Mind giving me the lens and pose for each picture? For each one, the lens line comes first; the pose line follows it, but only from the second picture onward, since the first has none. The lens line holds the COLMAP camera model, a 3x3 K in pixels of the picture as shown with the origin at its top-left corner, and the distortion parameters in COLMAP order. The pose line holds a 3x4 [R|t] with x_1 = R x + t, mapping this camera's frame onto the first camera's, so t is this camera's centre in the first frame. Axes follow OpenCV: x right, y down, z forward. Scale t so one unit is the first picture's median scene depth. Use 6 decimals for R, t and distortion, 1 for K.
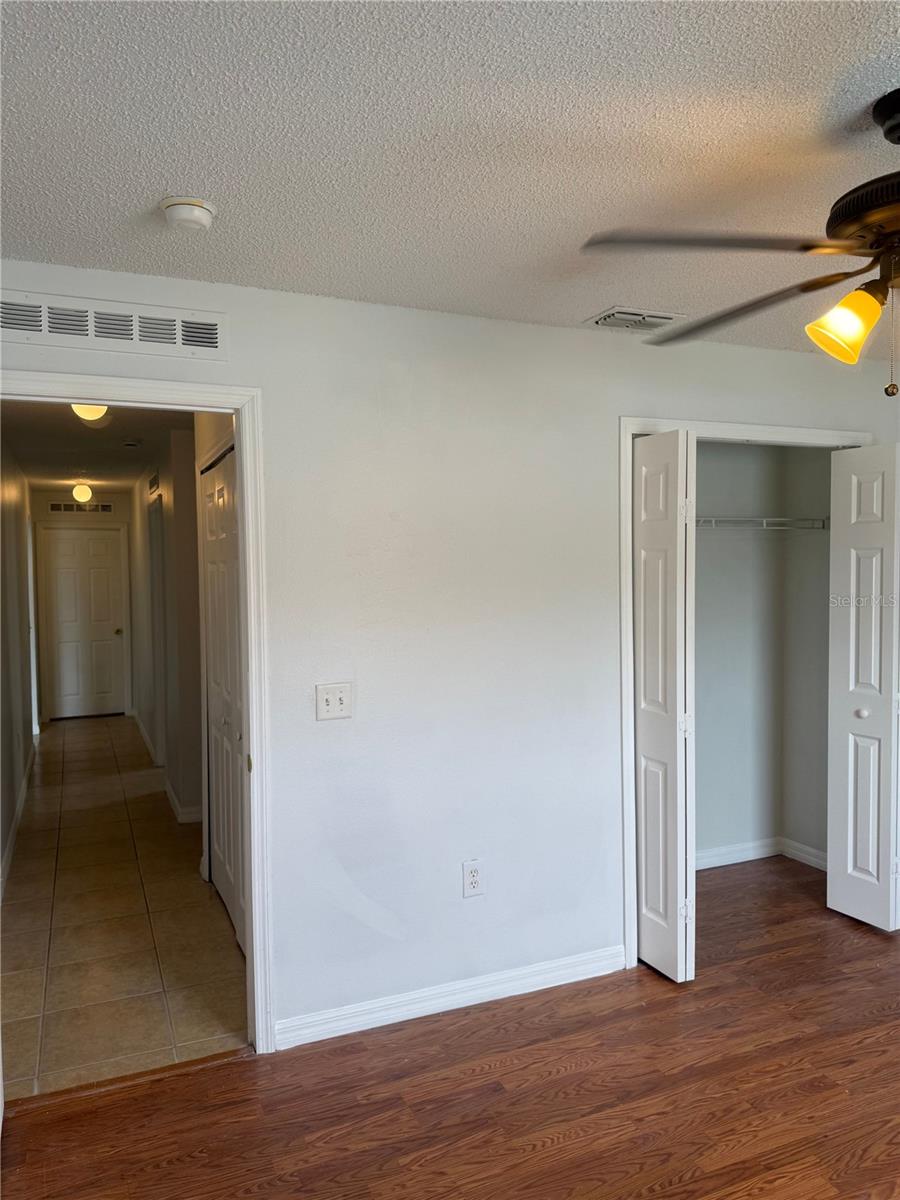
lens RADIAL K [[859.2, 0, 450.0], [0, 859.2, 600.0], [0, 0, 1]] dist [0.112685, -0.195791]
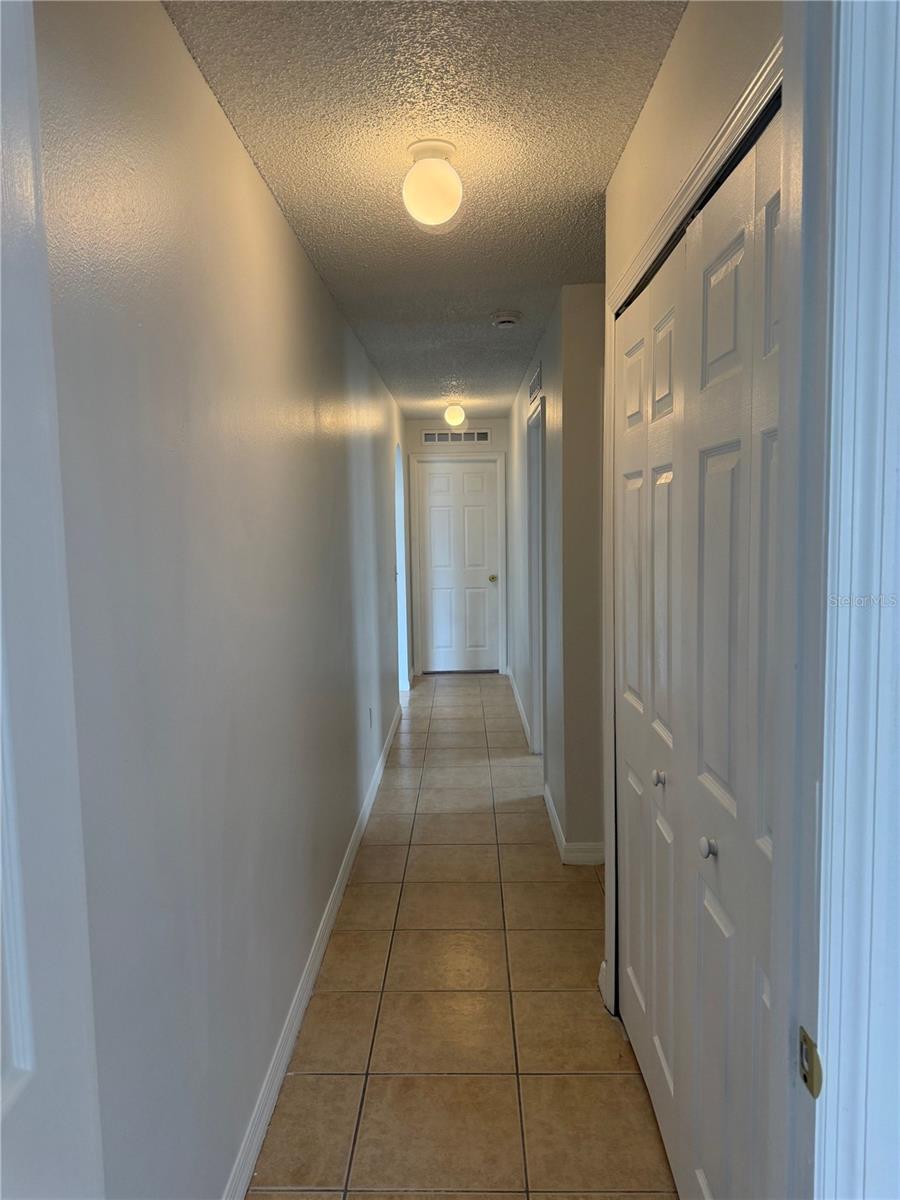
lens RADIAL K [[859.2, 0, 450.0], [0, 859.2, 600.0], [0, 0, 1]] dist [0.112685, -0.195791]
pose [[0.911884, 0.036347, -0.408836, -0.075924], [-0.009736, 0.997707, 0.066984, 0.000171], [0.410333, -0.057101, 0.910146, 0.222275]]
